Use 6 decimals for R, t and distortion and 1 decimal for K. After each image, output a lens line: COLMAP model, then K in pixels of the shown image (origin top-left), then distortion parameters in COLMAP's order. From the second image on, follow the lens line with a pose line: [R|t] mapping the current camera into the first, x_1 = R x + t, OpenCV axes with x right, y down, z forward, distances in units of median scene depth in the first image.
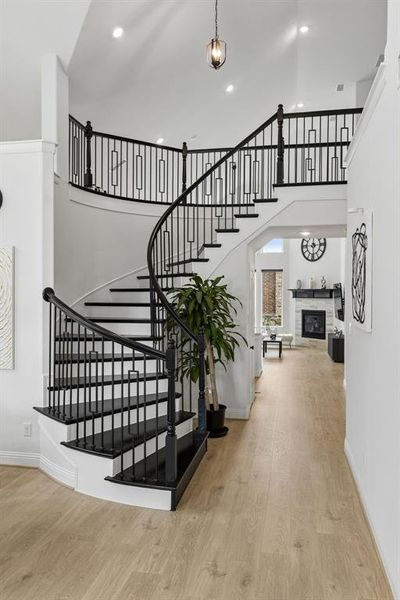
lens RADIAL K [[460.5, 0, 199.5], [0, 460.5, 299.8], [0, 0, 1]] dist [0.020991, -0.006459]
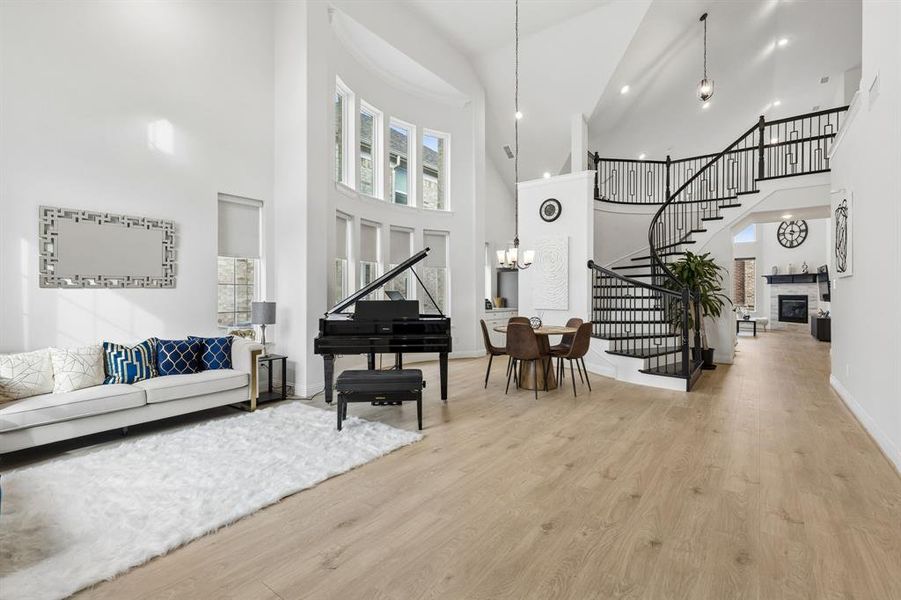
lens RADIAL K [[413.7, 0, 449.1], [0, 413.7, 295.2], [0, 0, 1]] dist [0.013336, -0.002627]
pose [[0.904400, -0.002951, -0.426676, -0.104669], [-0.003537, 0.999890, -0.014412, 0.080892], [0.426671, 0.014543, 0.904290, -0.359323]]
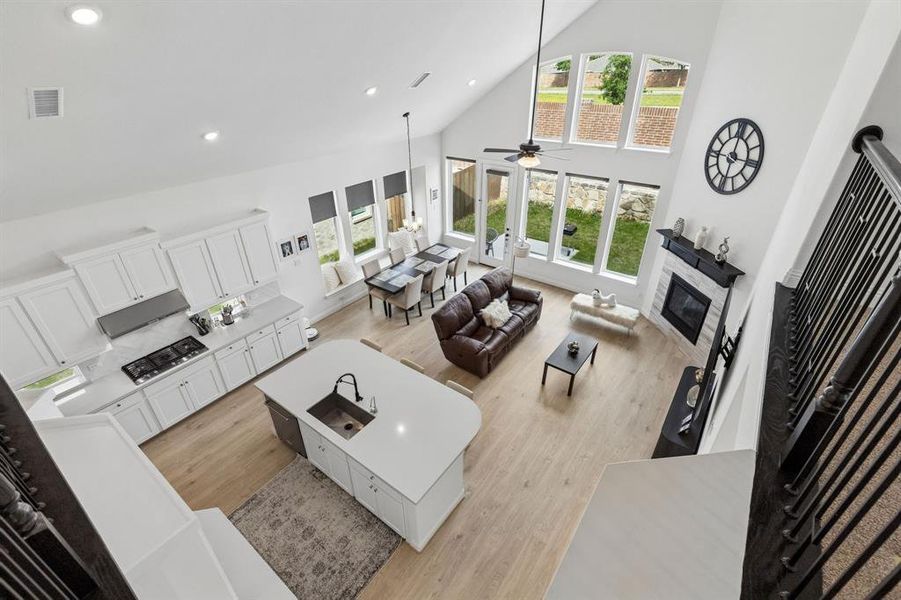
lens RADIAL K [[405.8, 0, 452.2], [0, 405.8, 293.6], [0, 0, 1]] dist [0.009388, -0.001131]
pose [[0.904168, 0.203519, -0.375579, 0.365040], [0.005197, 0.873907, 0.486066, -0.406243], [0.427144, -0.441438, 0.789101, 1.060345]]
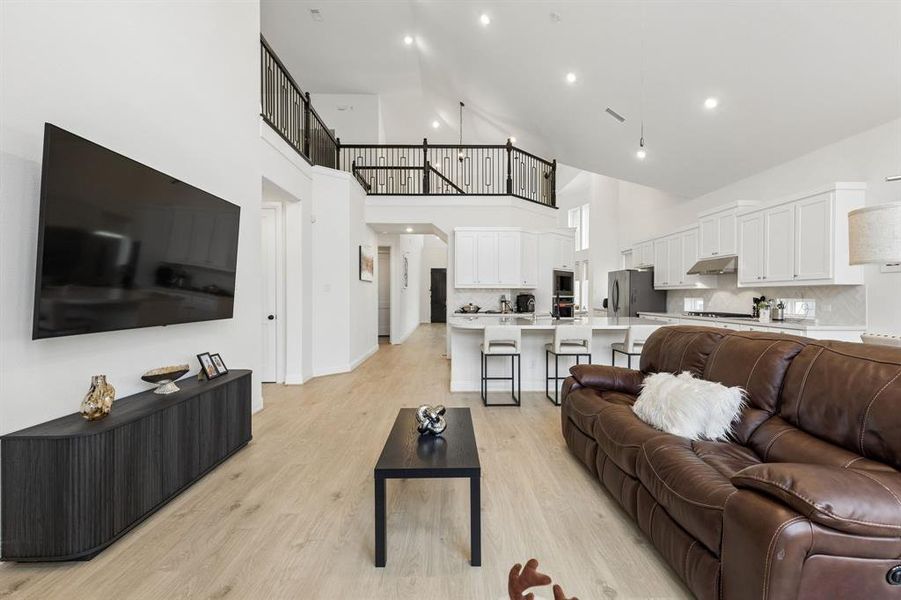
lens RADIAL K [[413.7, 0, 457.3], [0, 413.7, 296.1], [0, 0, 1]] dist [0.013336, -0.002627]
pose [[-0.976094, -0.002443, -0.217334, 0.346058], [-0.005749, 0.999877, 0.014583, 0.040064], [0.217272, 0.015484, -0.975988, 2.181621]]
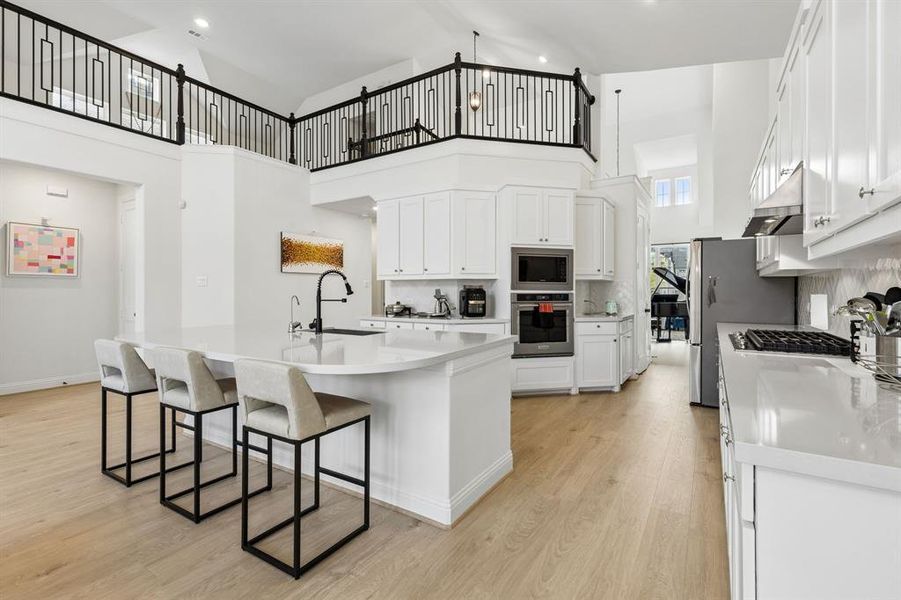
lens RADIAL K [[413.7, 0, 452.0], [0, 413.7, 289.2], [0, 0, 1]] dist [0.013336, -0.002627]
pose [[-0.932670, 0.000576, 0.360730, -0.287135], [0.003302, 0.999970, 0.006942, 0.046706], [-0.360715, 0.007665, -0.932645, 1.809788]]
